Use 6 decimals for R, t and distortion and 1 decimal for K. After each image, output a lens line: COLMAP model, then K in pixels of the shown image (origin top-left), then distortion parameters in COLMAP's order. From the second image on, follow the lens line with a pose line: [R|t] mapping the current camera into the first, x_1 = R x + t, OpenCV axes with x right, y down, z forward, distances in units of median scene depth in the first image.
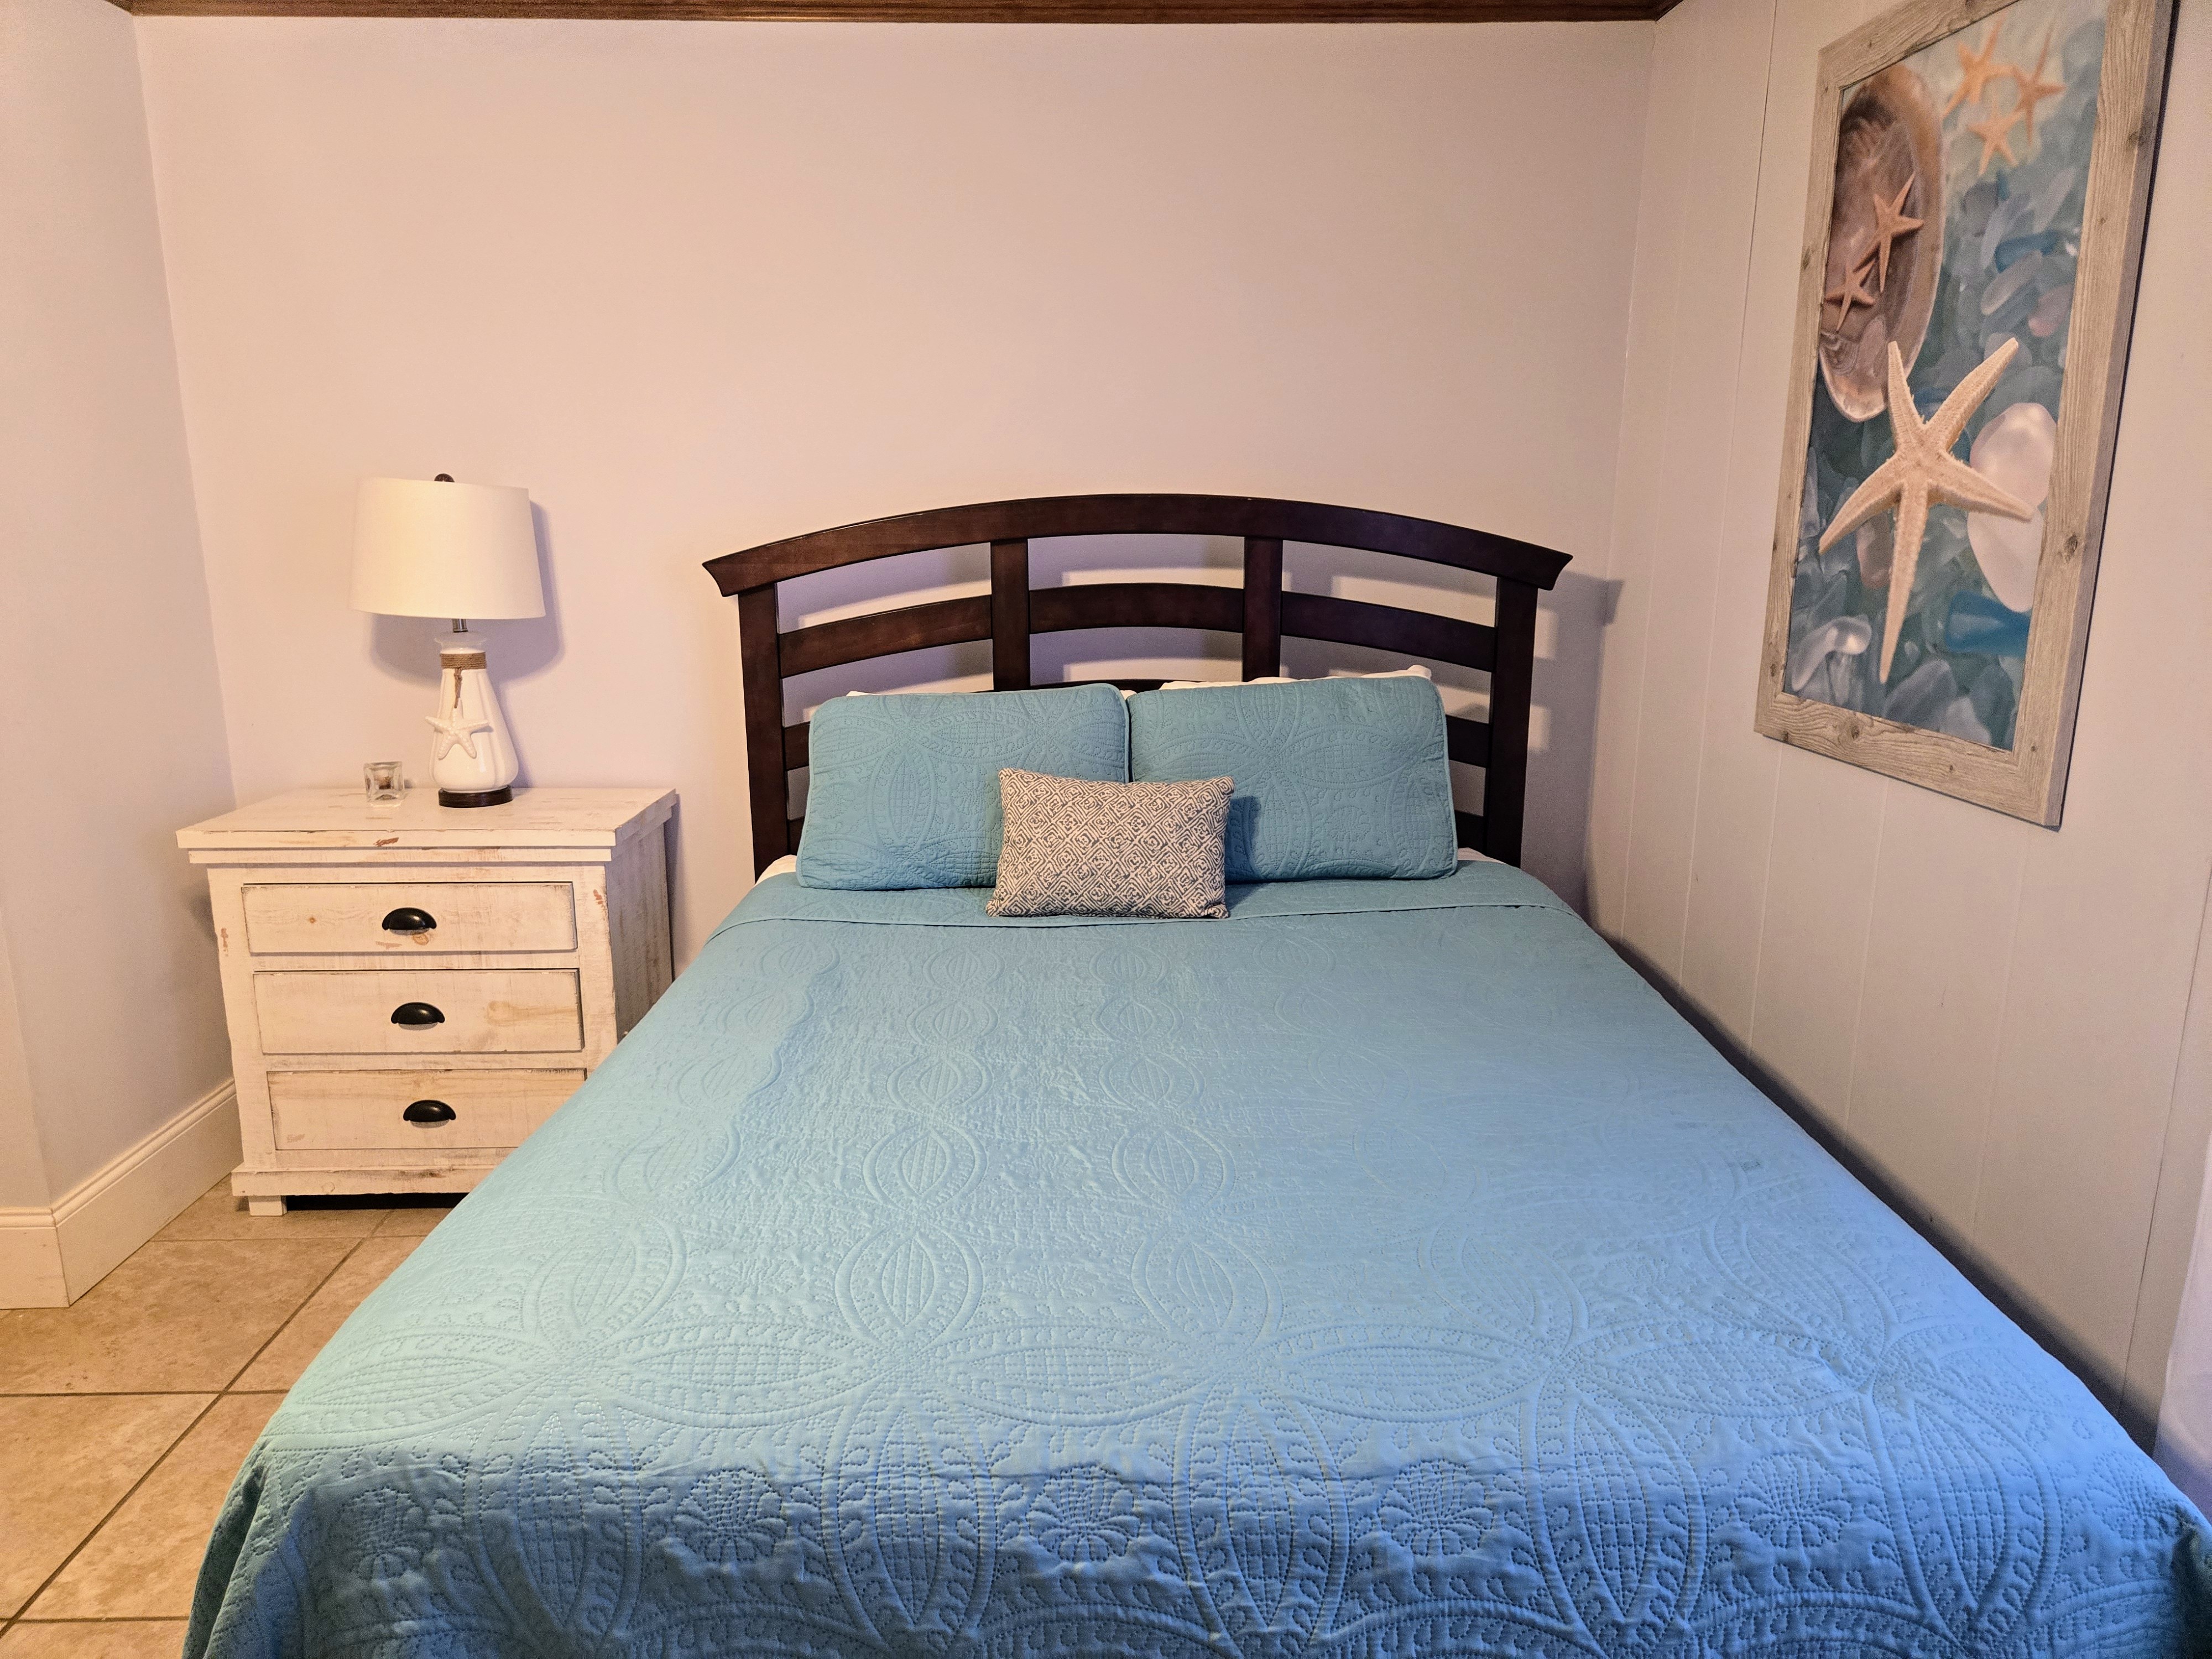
lens RADIAL K [[1473.3, 0, 1083.5], [0, 1473.3, 826.4], [0, 0, 1]] dist [0.062686, -0.044912]
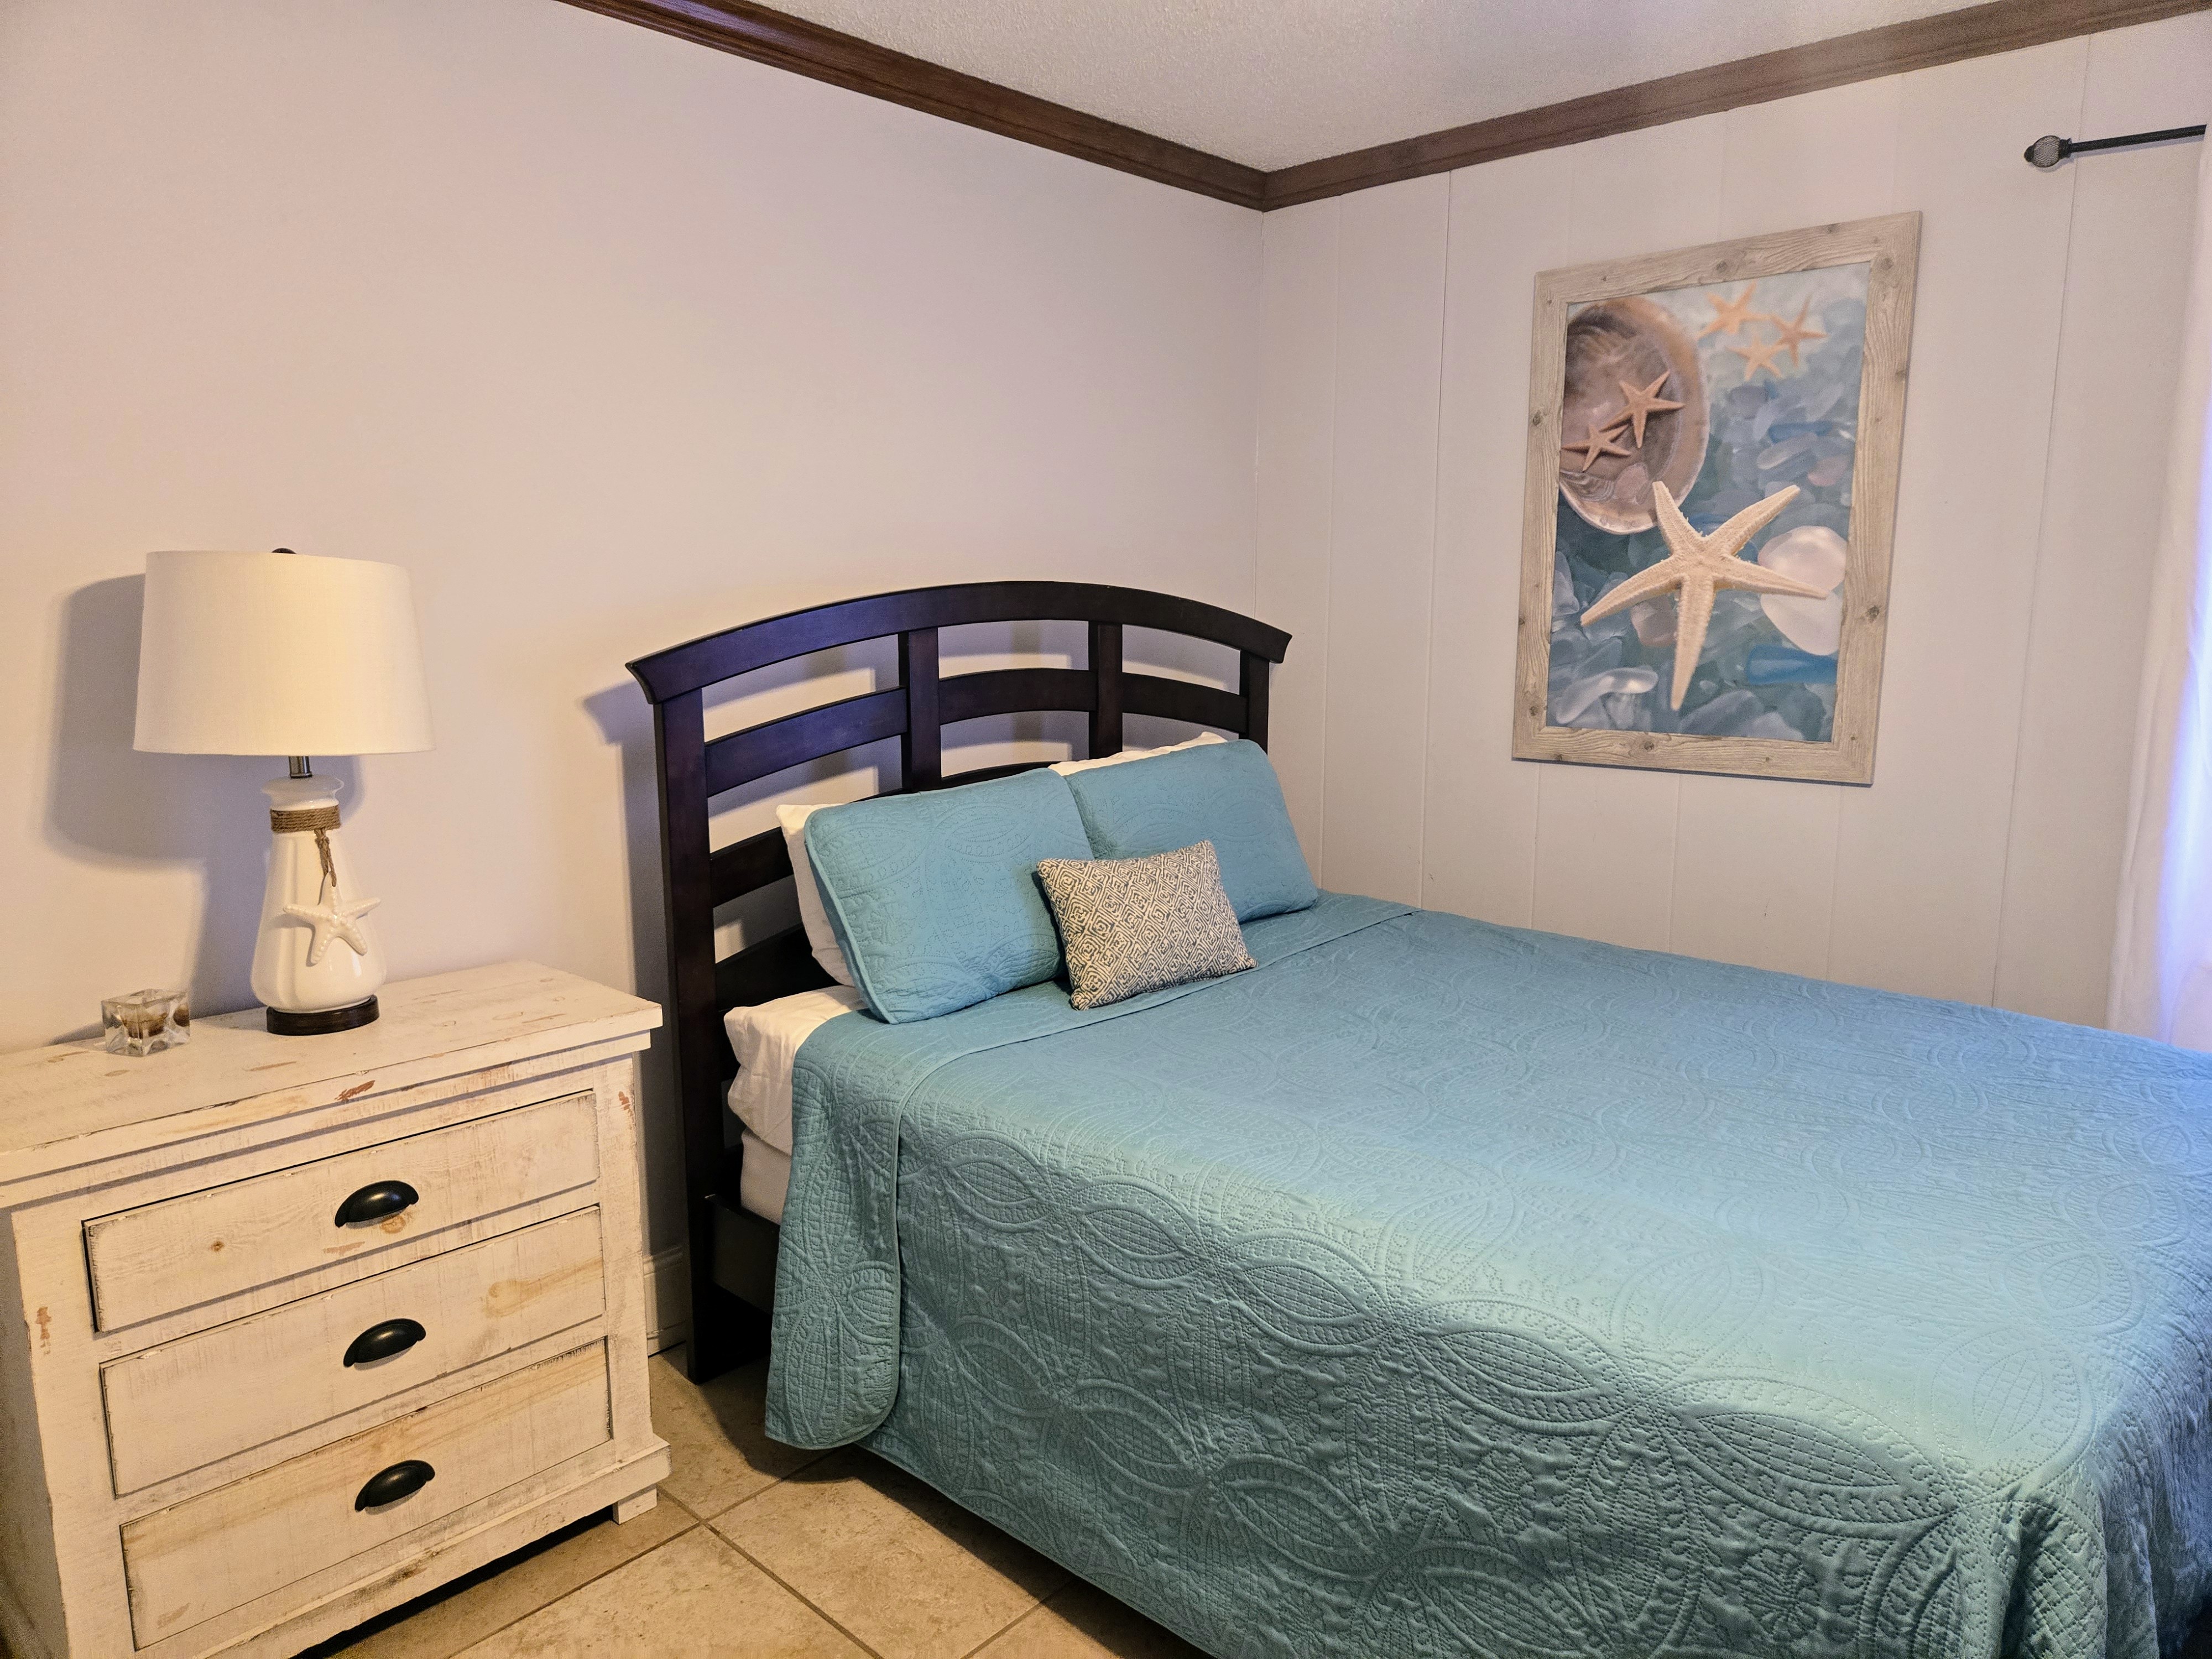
lens RADIAL K [[1473.3, 0, 1097.6], [0, 1473.3, 839.6], [0, 0, 1]] dist [0.062686, -0.044912]
pose [[0.700773, -0.117599, 0.703625, -0.740039], [0.155288, 0.987814, 0.010438, -0.060025], [-0.696278, 0.101950, 0.710495, 0.300537]]
